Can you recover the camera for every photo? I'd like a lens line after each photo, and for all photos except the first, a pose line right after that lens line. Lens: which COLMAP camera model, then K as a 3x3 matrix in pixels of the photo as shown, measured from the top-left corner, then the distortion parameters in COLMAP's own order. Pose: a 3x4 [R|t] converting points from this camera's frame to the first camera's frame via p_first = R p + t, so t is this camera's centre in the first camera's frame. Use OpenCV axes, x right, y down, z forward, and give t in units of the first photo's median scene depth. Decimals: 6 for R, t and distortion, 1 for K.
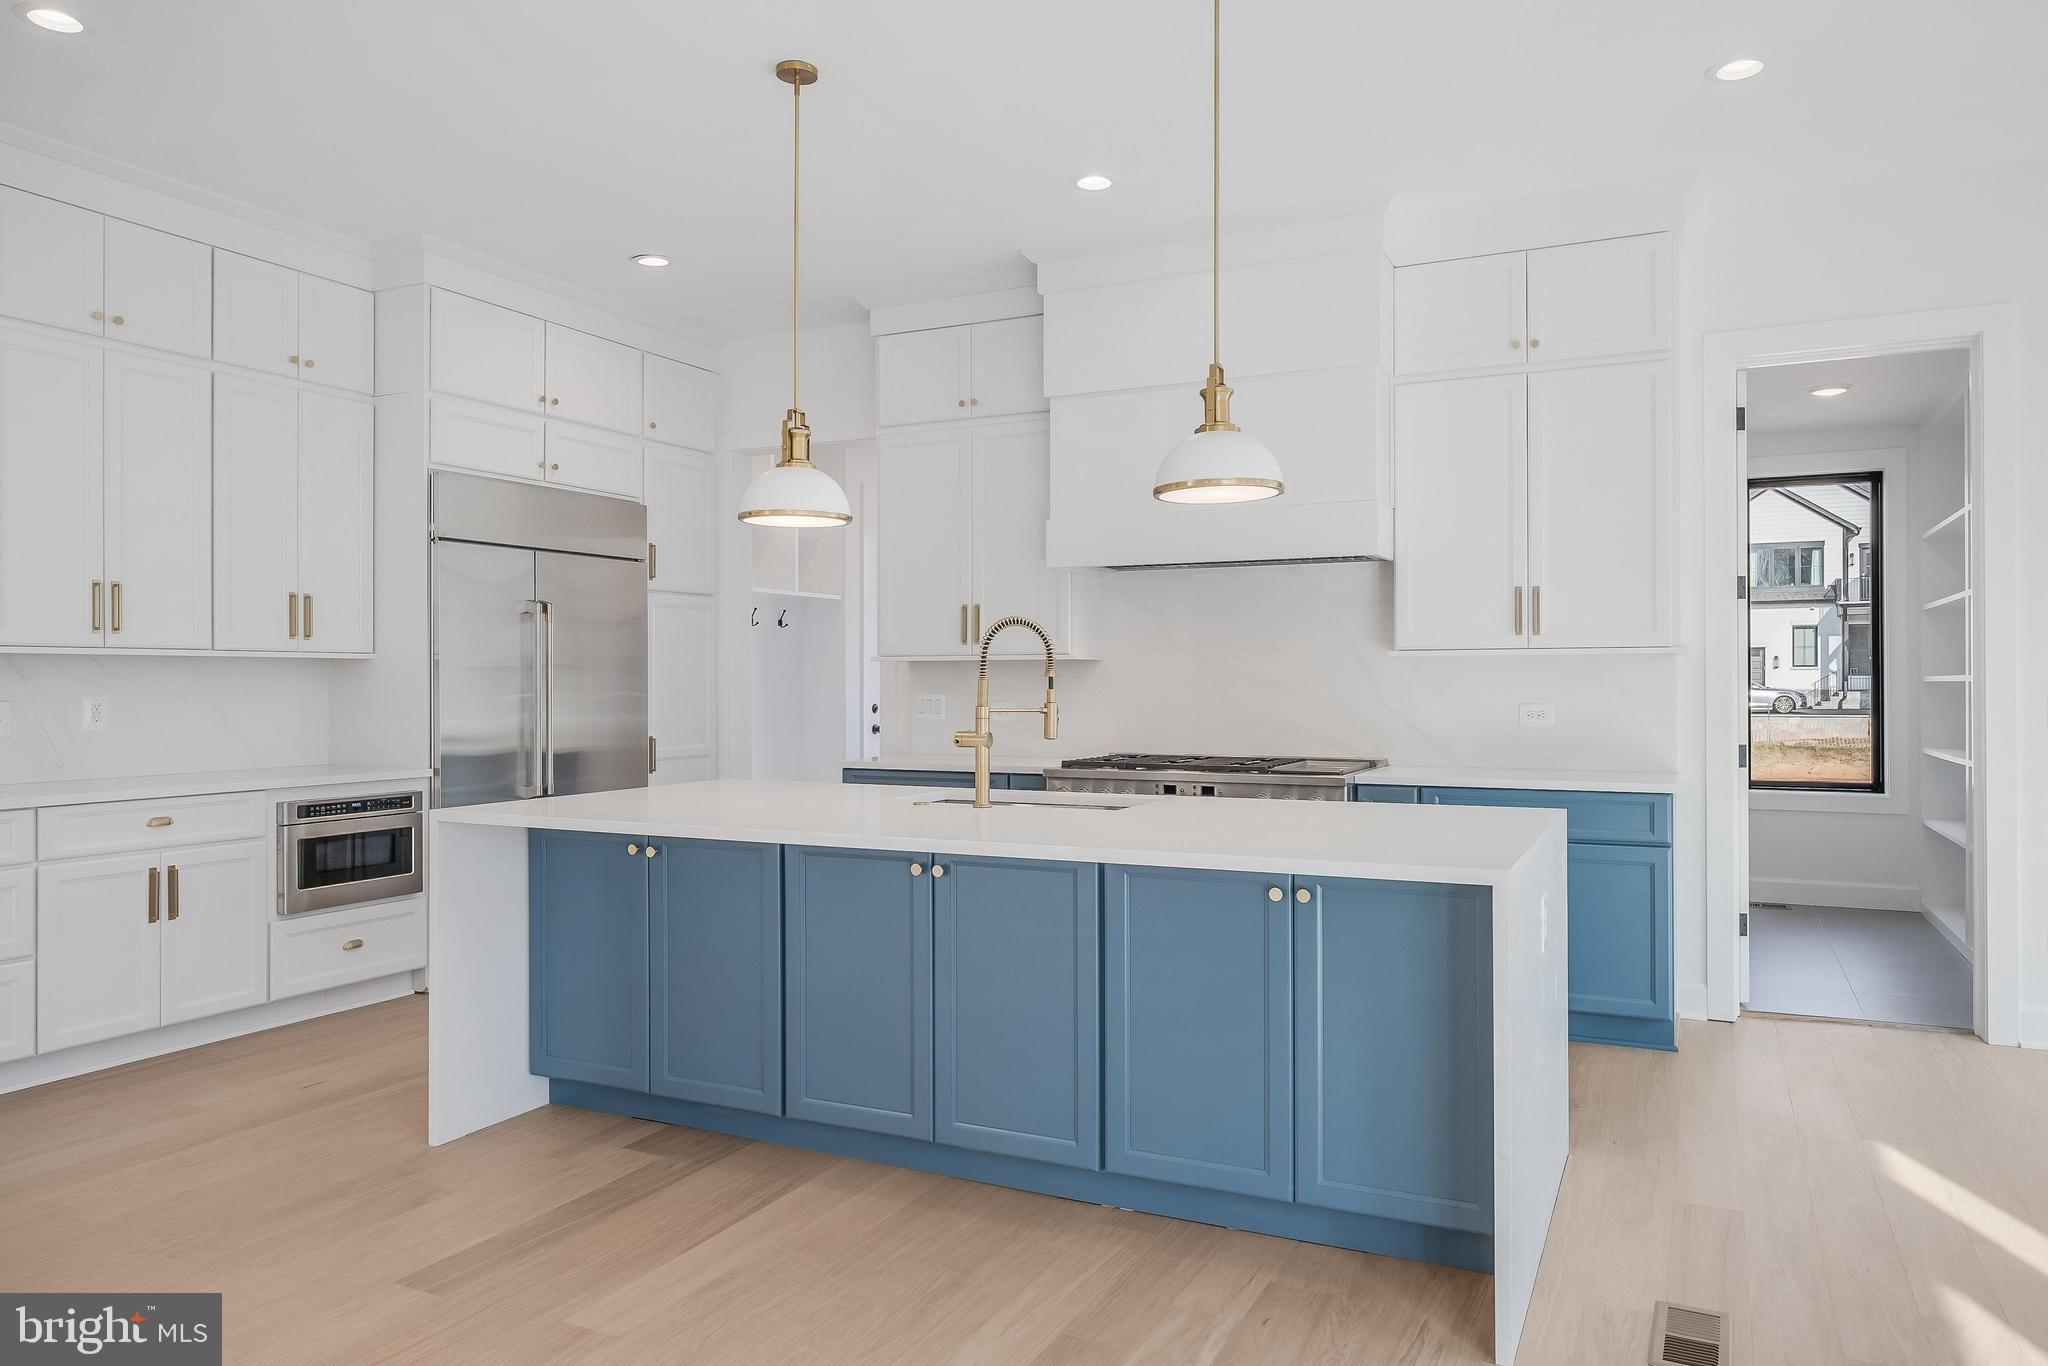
lens RADIAL K [[1370.9, 0, 1035.5], [0, 1370.9, 682.8], [0, 0, 1]] dist [0.005833, 0.001214]
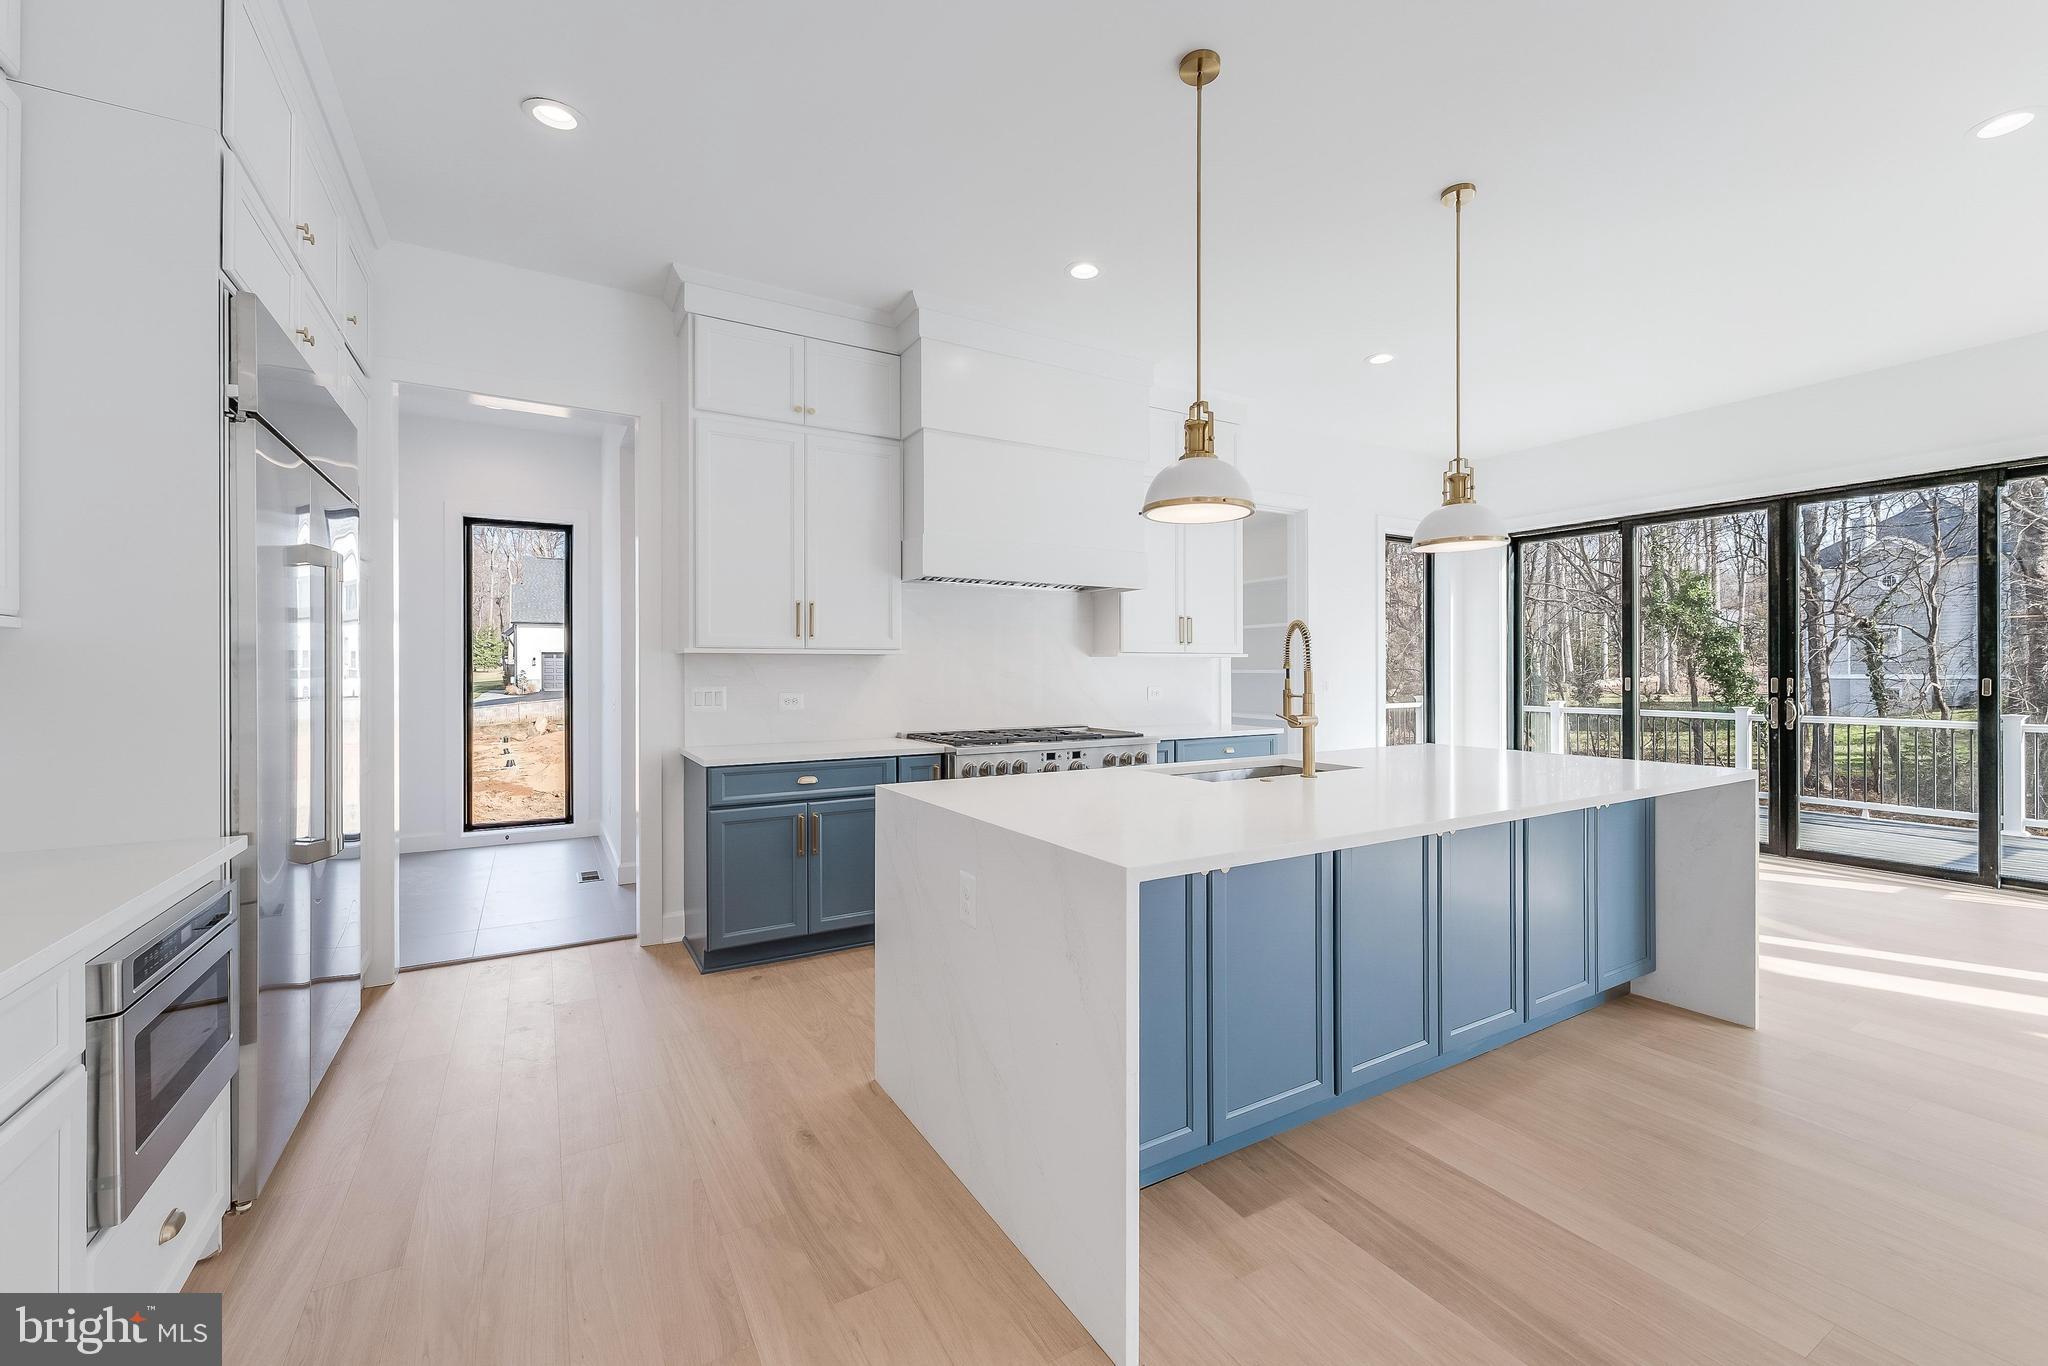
lens RADIAL K [[826.3, 0, 1020.5], [0, 826.3, 677.9], [0, 0, 1]] dist [-0.005155, -0.000567]
pose [[0.548404, -0.004661, 0.836201, -0.835226], [0.000102, 0.999985, 0.005507, -0.001150], [-0.836214, -0.002934, 0.548396, 0.865131]]
